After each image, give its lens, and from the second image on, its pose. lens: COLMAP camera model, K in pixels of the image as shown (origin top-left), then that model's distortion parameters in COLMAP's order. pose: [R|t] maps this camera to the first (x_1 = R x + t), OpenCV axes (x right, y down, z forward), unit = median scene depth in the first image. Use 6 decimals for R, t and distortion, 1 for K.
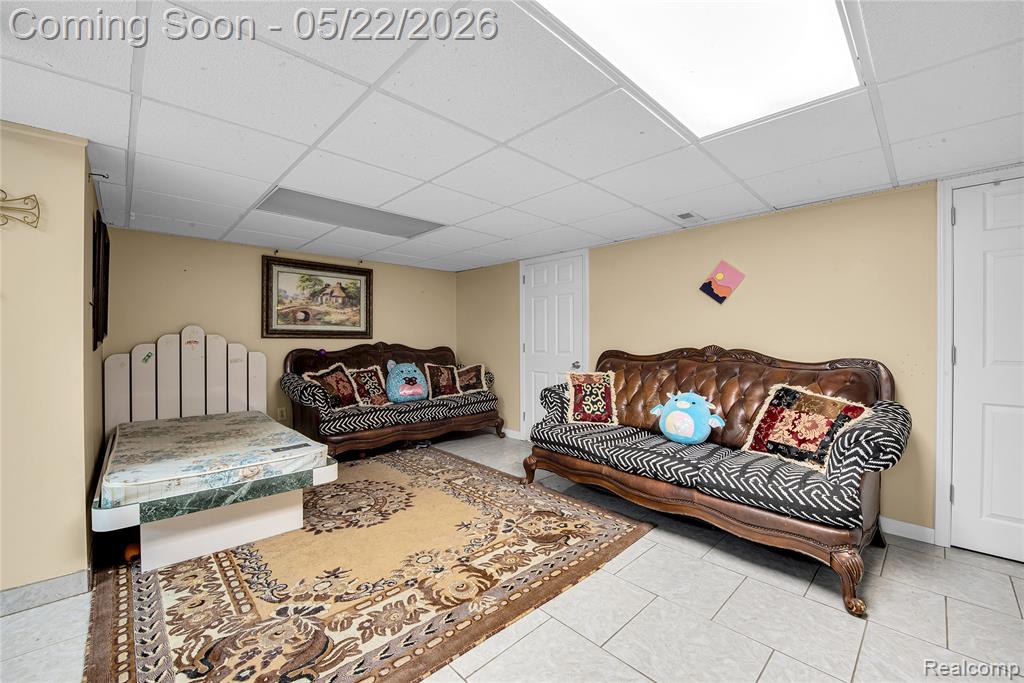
lens RADIAL K [[417.8, 0, 512.0], [0, 417.8, 341.5], [0, 0, 1]] dist [-0.022218, -0.000075]
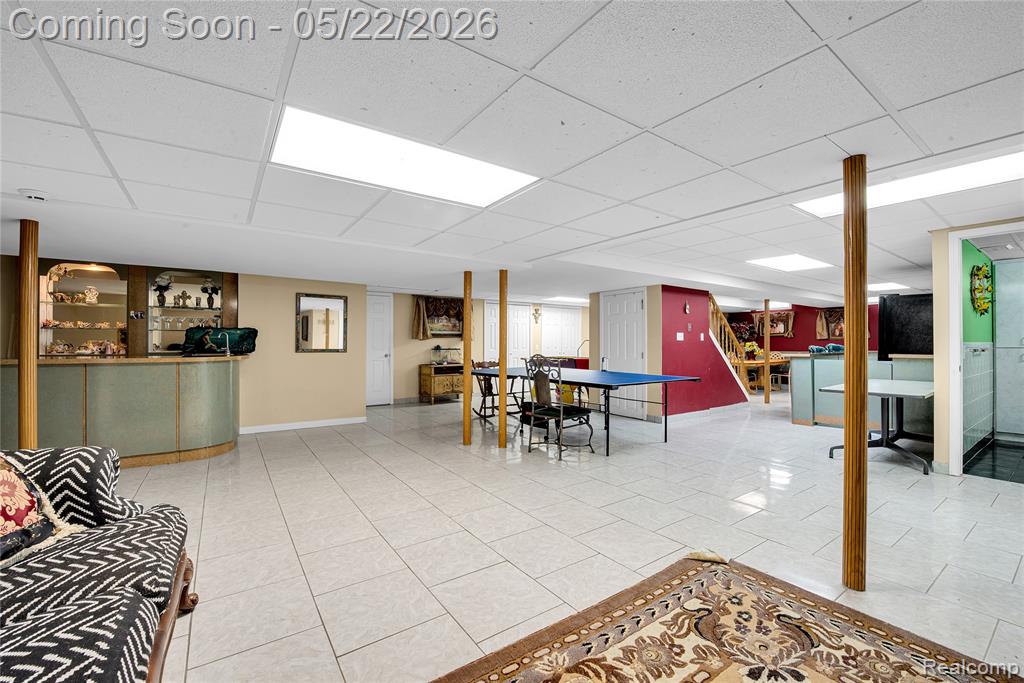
lens RADIAL K [[417.8, 0, 512.0], [0, 417.8, 341.5], [0, 0, 1]] dist [-0.022218, -0.000075]
pose [[-0.988147, 0.004897, 0.153435, -0.101149], [0.005192, 0.999985, 0.001523, -0.011133], [-0.153426, 0.002302, -0.988158, 1.518938]]
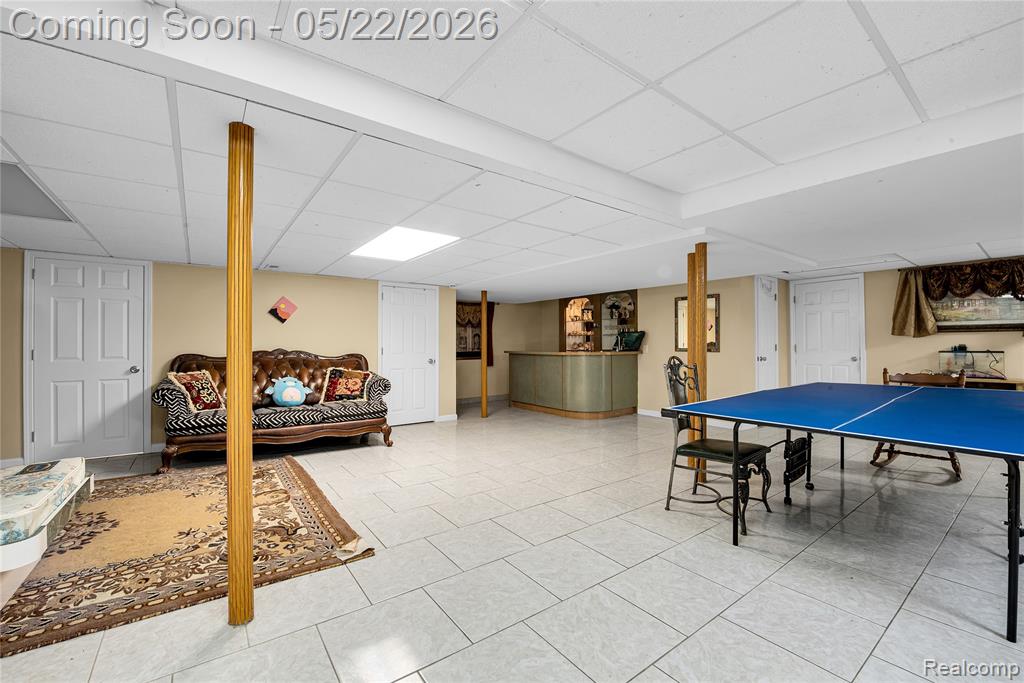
lens RADIAL K [[417.8, 0, 512.0], [0, 417.8, 341.5], [0, 0, 1]] dist [-0.022218, -0.000075]
pose [[0.115684, 0.011777, 0.993216, -1.435880], [0.009815, 0.999867, -0.012999, 0.015678], [-0.993238, 0.011252, 0.115553, -0.103588]]
